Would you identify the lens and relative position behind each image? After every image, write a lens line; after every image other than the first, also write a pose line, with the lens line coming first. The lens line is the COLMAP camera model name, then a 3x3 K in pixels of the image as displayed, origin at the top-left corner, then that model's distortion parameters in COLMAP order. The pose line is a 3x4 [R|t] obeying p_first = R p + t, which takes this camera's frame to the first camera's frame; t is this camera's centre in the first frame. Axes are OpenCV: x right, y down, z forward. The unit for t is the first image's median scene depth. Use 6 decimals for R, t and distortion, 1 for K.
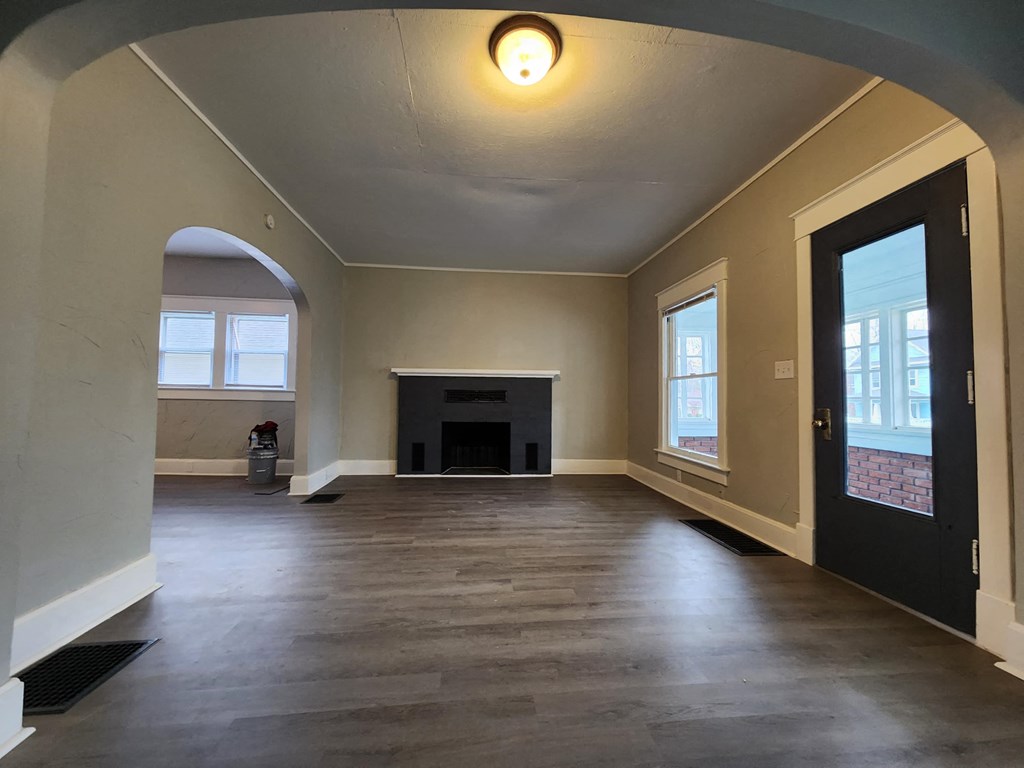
lens RADIAL K [[417.5, 0, 509.7], [0, 417.5, 384.4], [0, 0, 1]] dist [0.001674, -0.001562]
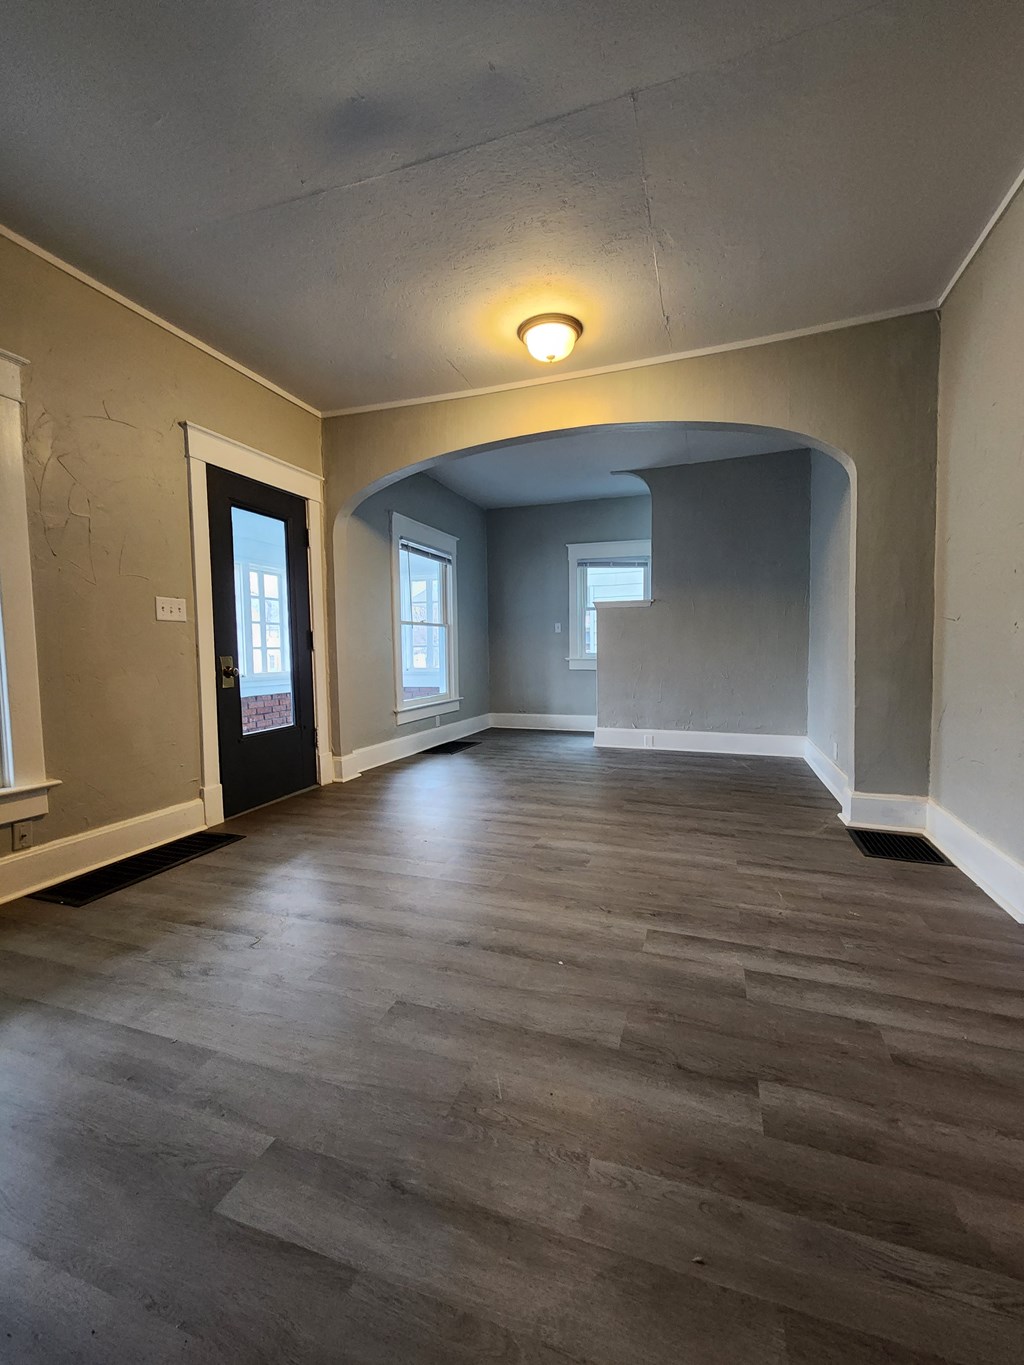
lens RADIAL K [[556.5, 0, 521.1], [0, 556.5, 680.3], [0, 0, 1]] dist [0.001674, -0.001562]
pose [[-0.912116, -0.020898, 0.409399, -0.357624], [-0.008873, 0.999472, 0.031249, 0.057761], [-0.409836, 0.024870, -0.911820, 1.642359]]
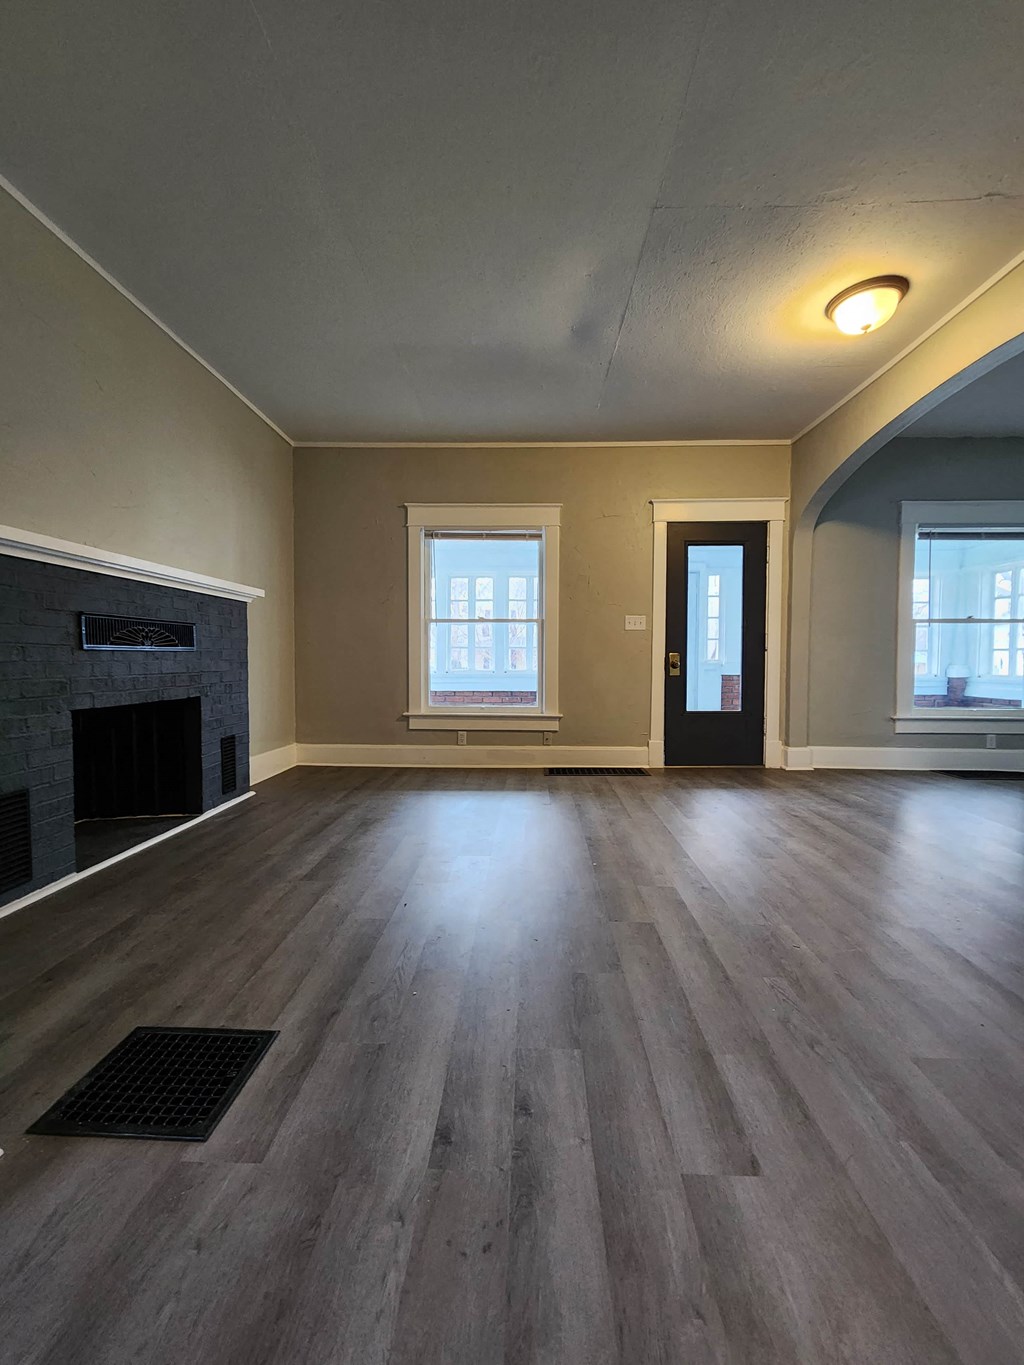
lens RADIAL K [[556.5, 0, 517.5], [0, 556.5, 681.4], [0, 0, 1]] dist [0.001674, -0.001562]
pose [[0.115904, -0.052112, 0.991892, -1.001717], [-0.035939, 0.997749, 0.056620, 0.055704], [-0.992610, -0.042210, 0.113770, 1.122991]]
